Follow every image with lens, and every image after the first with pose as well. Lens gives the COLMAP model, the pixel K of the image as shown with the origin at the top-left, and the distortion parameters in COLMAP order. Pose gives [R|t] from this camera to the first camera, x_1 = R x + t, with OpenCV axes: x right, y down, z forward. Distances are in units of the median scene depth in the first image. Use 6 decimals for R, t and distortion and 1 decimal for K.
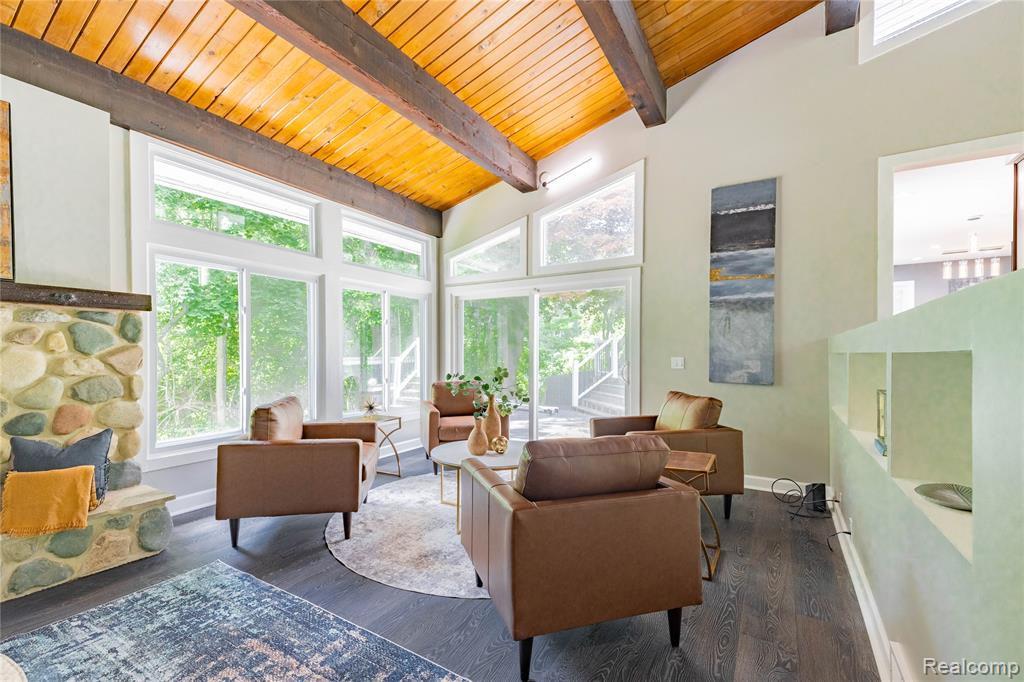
lens RADIAL K [[434.5, 0, 483.0], [0, 434.5, 353.1], [0, 0, 1]] dist [0.036718, -0.007948]
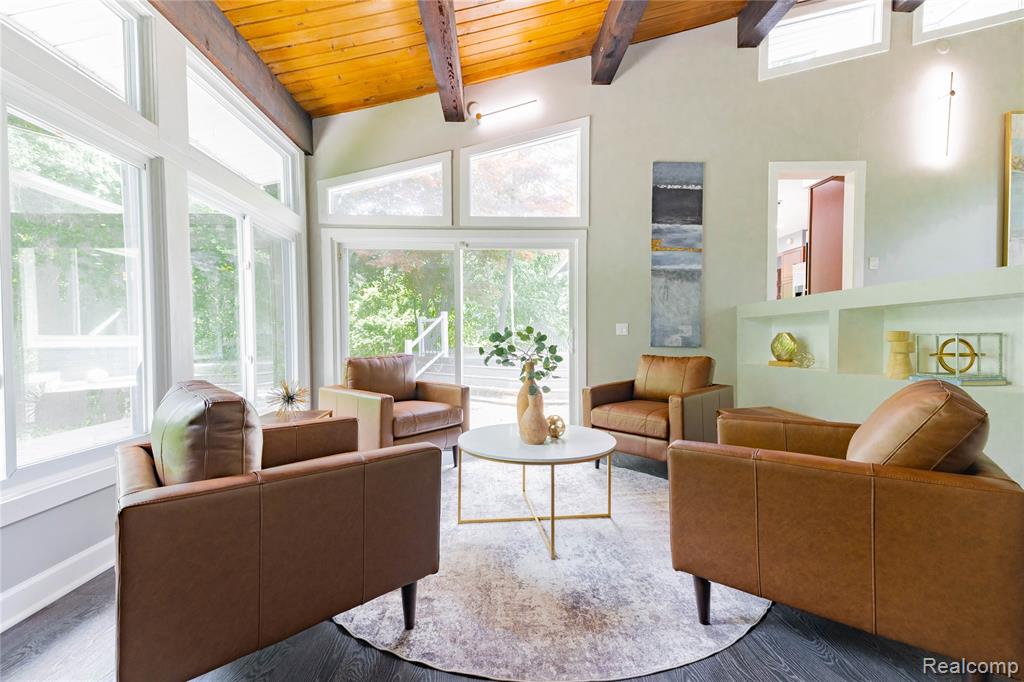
lens RADIAL K [[434.5, 0, 510.5], [0, 434.5, 347.7], [0, 0, 1]] dist [0.036718, -0.007948]
pose [[0.817085, -0.014657, 0.576331, -0.385888], [0.004433, 0.999807, 0.019141, 0.049654], [-0.576501, -0.013085, 0.816992, 0.362117]]
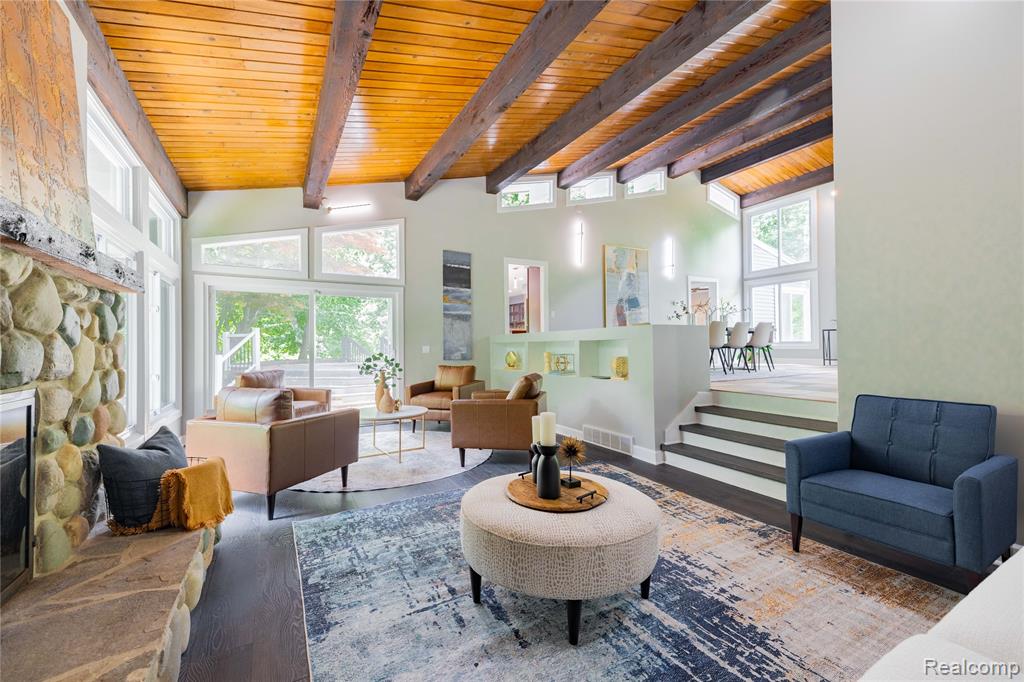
lens RADIAL K [[417.5, 0, 509.7], [0, 417.5, 338.1], [0, 0, 1]] dist [0.029013, -0.005600]
pose [[0.467883, 0.011658, 0.883713, -0.875527], [0.012365, 0.999729, -0.019735, 0.015442], [-0.883704, 0.020160, 0.467612, -0.005479]]
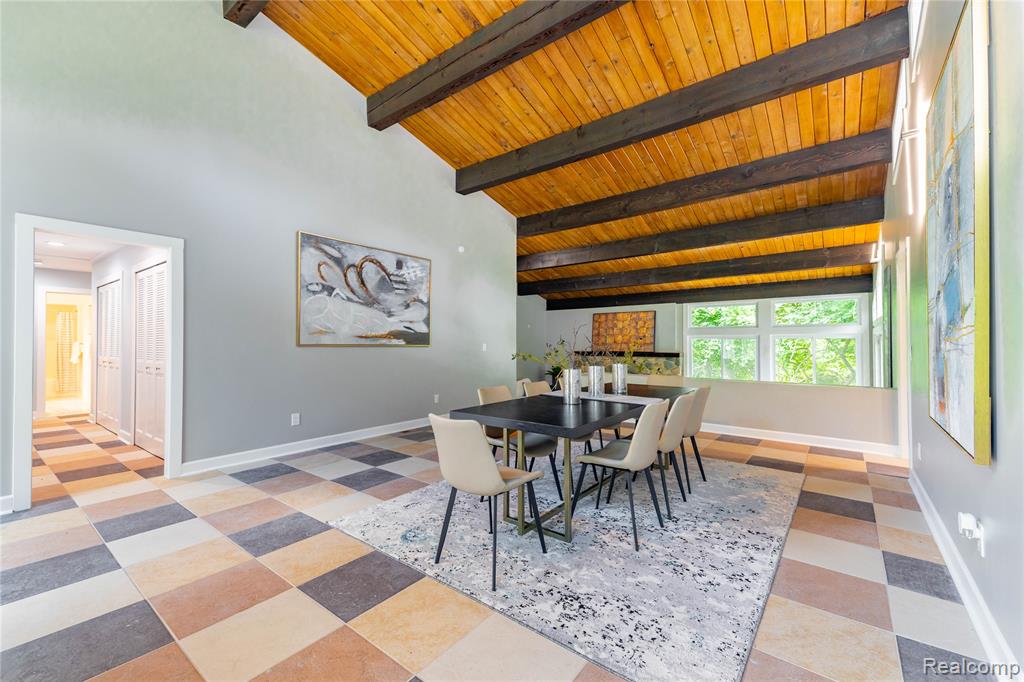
lens RADIAL K [[408.9, 0, 520.1], [0, 408.9, 337.3], [0, 0, 1]] dist [0.018044, -0.000223]
pose [[-0.070521, -0.016940, -0.997366, 1.942021], [-0.002871, 0.999855, -0.016779, -0.149794], [0.997506, 0.001680, -0.070559, -0.014955]]
